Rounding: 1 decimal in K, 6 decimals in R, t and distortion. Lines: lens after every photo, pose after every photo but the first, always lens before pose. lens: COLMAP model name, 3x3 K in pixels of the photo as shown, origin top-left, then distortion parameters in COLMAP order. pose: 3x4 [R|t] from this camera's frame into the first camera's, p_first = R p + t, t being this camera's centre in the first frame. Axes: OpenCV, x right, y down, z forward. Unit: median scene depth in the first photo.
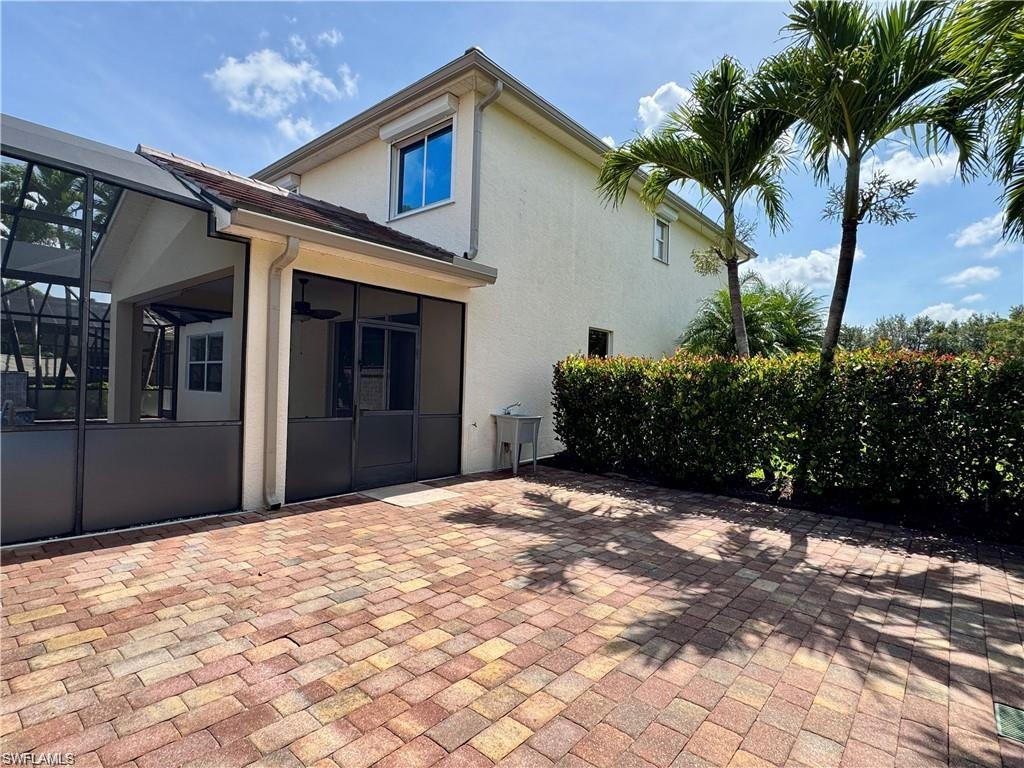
lens RADIAL K [[523.9, 0, 512.9], [0, 523.9, 383.0], [0, 0, 1]] dist [-0.008249, 0.000770]
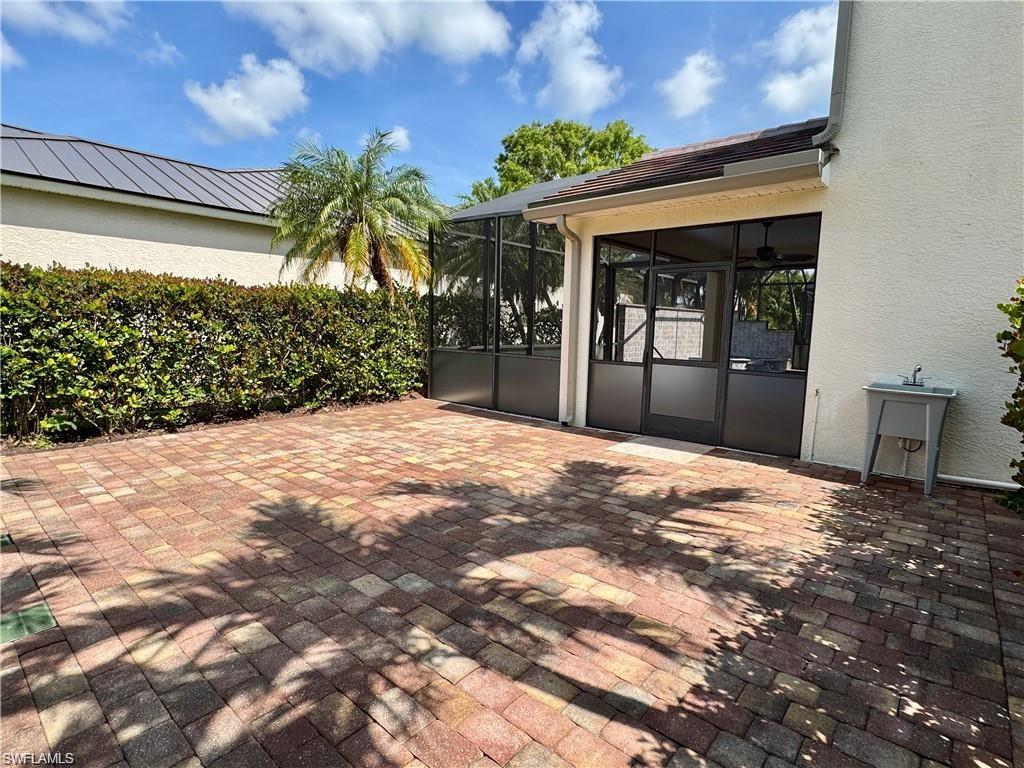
lens RADIAL K [[523.9, 0, 509.5], [0, 523.9, 389.9], [0, 0, 1]] dist [-0.008249, 0.000770]
pose [[-0.006396, 0.097487, -0.995216, 1.196450], [-0.017286, 0.995077, 0.097585, 0.031978], [0.999830, 0.017827, -0.004679, 1.191504]]
